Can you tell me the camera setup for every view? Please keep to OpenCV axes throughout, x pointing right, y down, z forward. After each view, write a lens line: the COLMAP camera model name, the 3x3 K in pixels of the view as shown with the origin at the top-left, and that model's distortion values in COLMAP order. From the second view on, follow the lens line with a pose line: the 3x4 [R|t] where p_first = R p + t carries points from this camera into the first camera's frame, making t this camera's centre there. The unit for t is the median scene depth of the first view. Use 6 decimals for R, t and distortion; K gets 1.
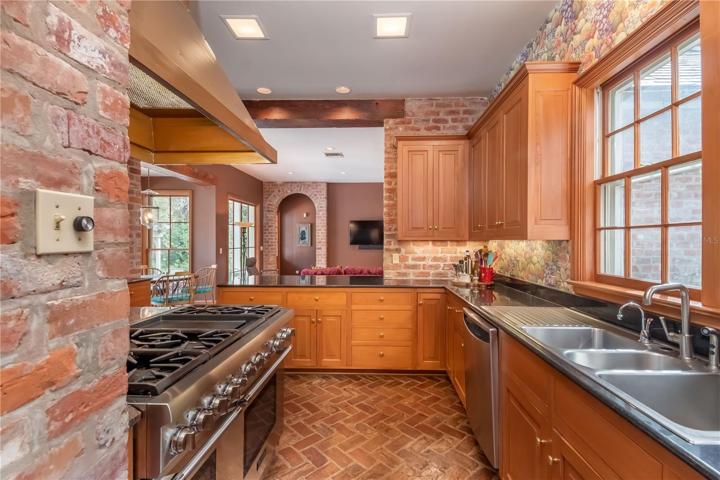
lens RADIAL K [[323.4, 0, 360.0], [0, 323.4, 240.0], [0, 0, 1]] dist [-0.000447, -0.000207]
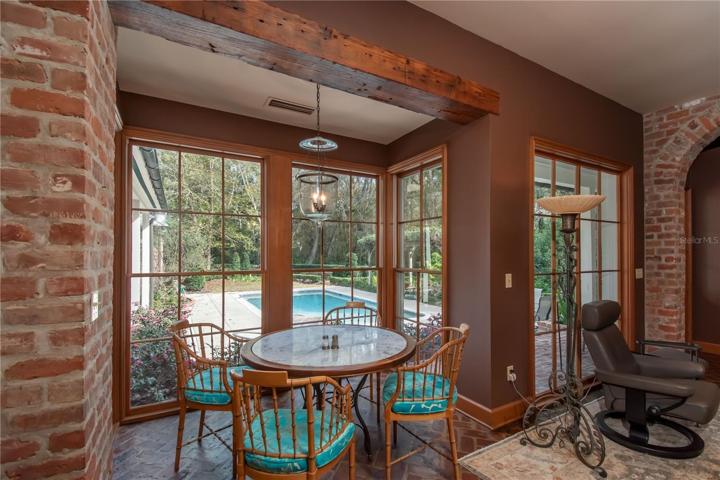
lens RADIAL K [[323.4, 0, 360.0], [0, 323.4, 240.0], [0, 0, 1]] dist [-0.000447, -0.000207]
pose [[0.548756, -0.017717, -0.835795, -0.157433], [-0.007476, 0.999631, -0.026099, -0.003977], [0.835949, 0.020570, 0.548421, 0.484476]]
